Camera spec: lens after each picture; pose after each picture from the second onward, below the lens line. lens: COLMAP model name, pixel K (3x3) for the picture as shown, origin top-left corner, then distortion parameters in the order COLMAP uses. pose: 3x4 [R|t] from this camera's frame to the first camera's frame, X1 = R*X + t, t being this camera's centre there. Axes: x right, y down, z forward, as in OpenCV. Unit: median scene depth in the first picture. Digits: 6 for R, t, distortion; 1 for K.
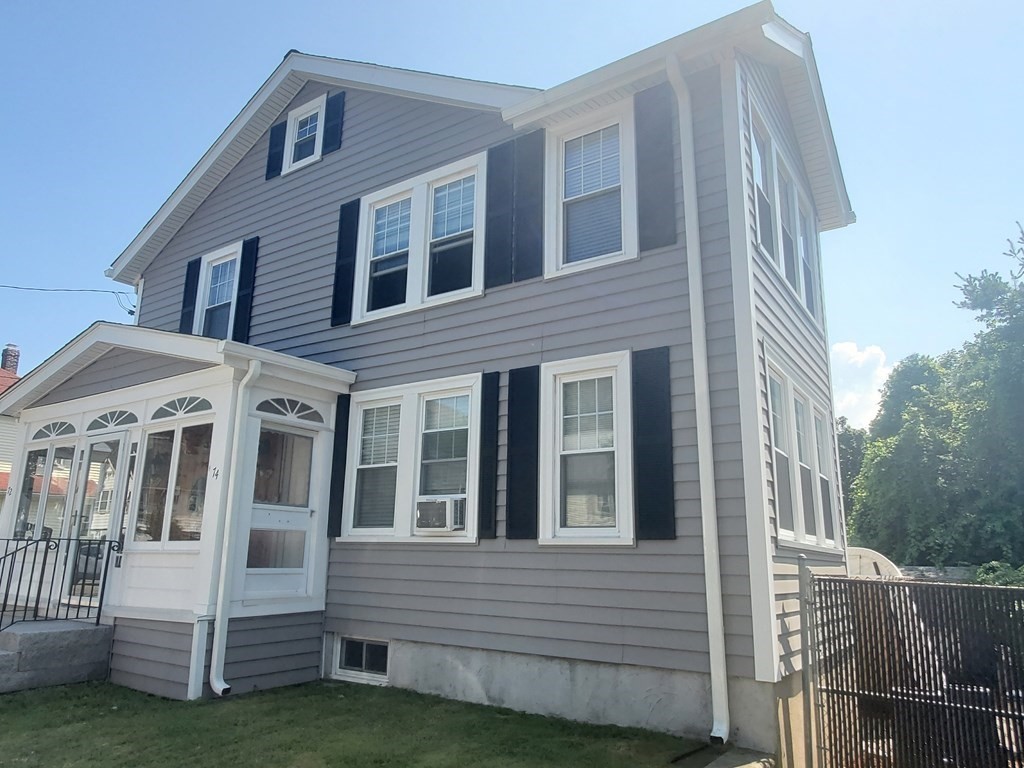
lens RADIAL K [[694.0, 0, 512.0], [0, 694.0, 384.0], [0, 0, 1]] dist [0.004205, 0.001902]
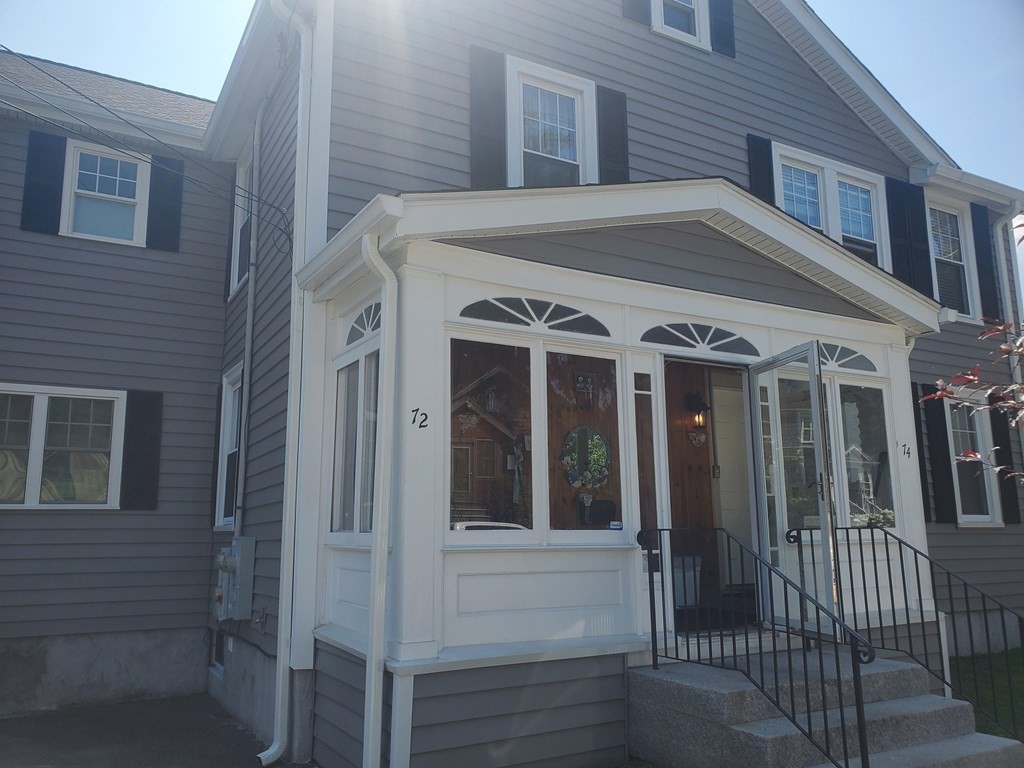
lens RADIAL K [[789.6, 0, 512.0], [0, 789.6, 384.0], [0, 0, 1]] dist [0.071286, 0.002114]
pose [[0.447749, 0.148200, 0.881792, -1.156036], [-0.185936, 0.980044, -0.070300, 0.155023], [-0.874613, -0.132480, 0.466370, 0.722988]]
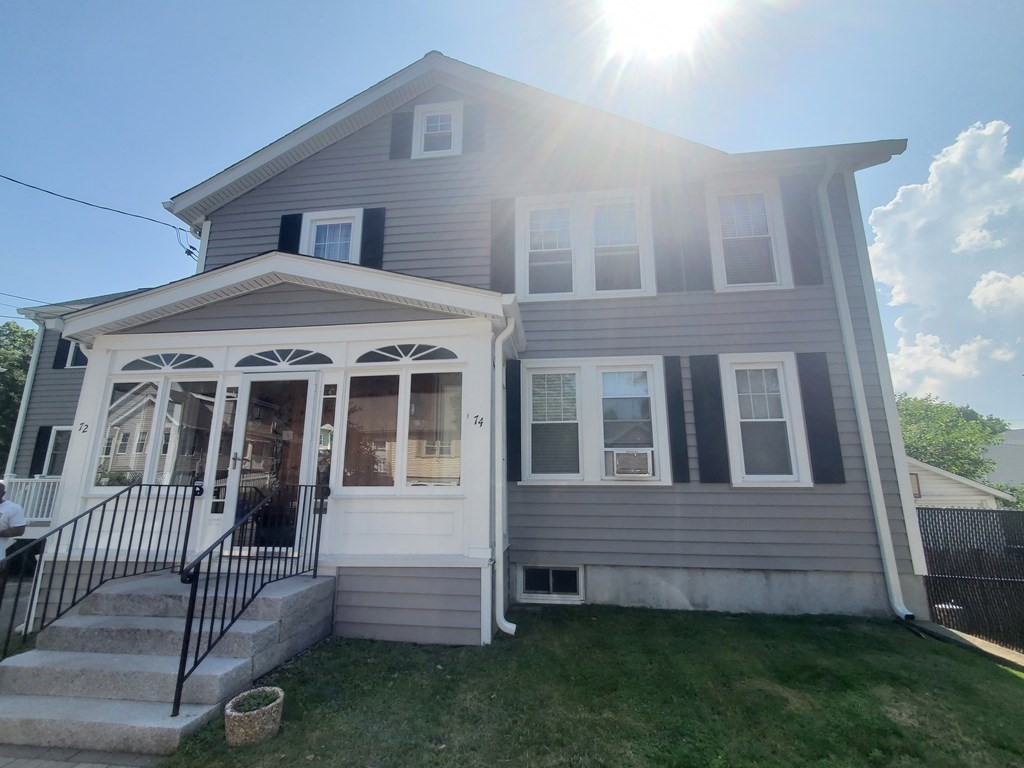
lens RADIAL K [[428.7, 0, 510.7], [0, 428.7, 397.0], [0, 0, 1]] dist [0.001851, -0.000123]
pose [[0.896874, 0.082420, 0.434539, -0.638086], [-0.094614, 0.995493, 0.006462, 0.082022], [-0.432048, -0.046910, 0.900630, 0.392654]]
